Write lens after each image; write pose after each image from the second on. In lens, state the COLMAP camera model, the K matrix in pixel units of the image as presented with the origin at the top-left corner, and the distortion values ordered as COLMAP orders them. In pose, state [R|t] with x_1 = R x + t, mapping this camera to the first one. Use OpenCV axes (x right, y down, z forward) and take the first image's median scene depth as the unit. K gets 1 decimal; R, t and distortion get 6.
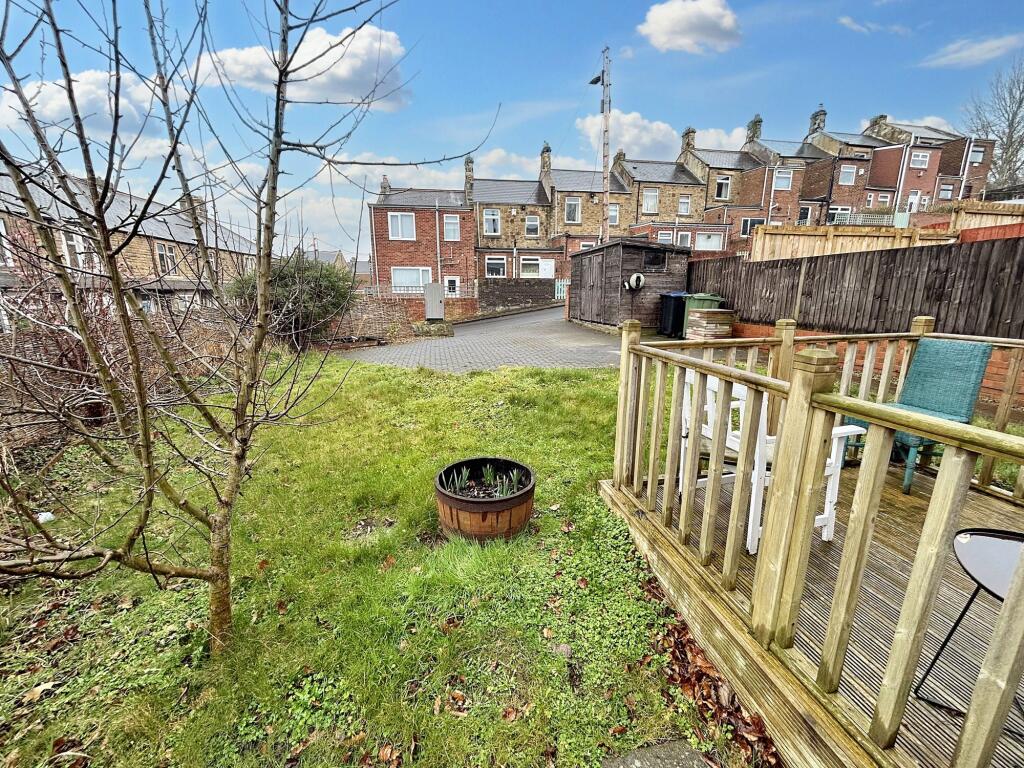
lens RADIAL K [[414.5, 0, 508.7], [0, 414.5, 383.3], [0, 0, 1]] dist [0.000640, -0.000322]
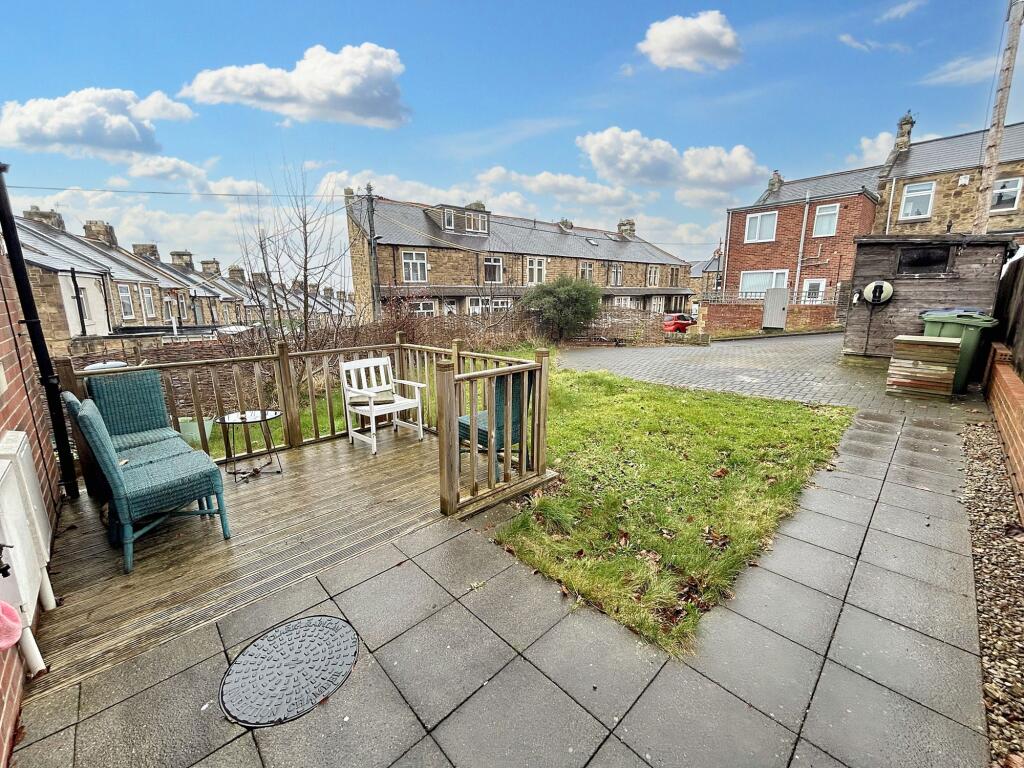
lens RADIAL K [[414.5, 0, 509.7], [0, 414.5, 383.2], [0, 0, 1]] dist [0.000640, -0.000322]
pose [[0.550286, 0.173221, -0.816811, 0.251097], [-0.174314, 0.980522, 0.090503, -0.020084], [0.816578, 0.092580, 0.569762, 0.038234]]
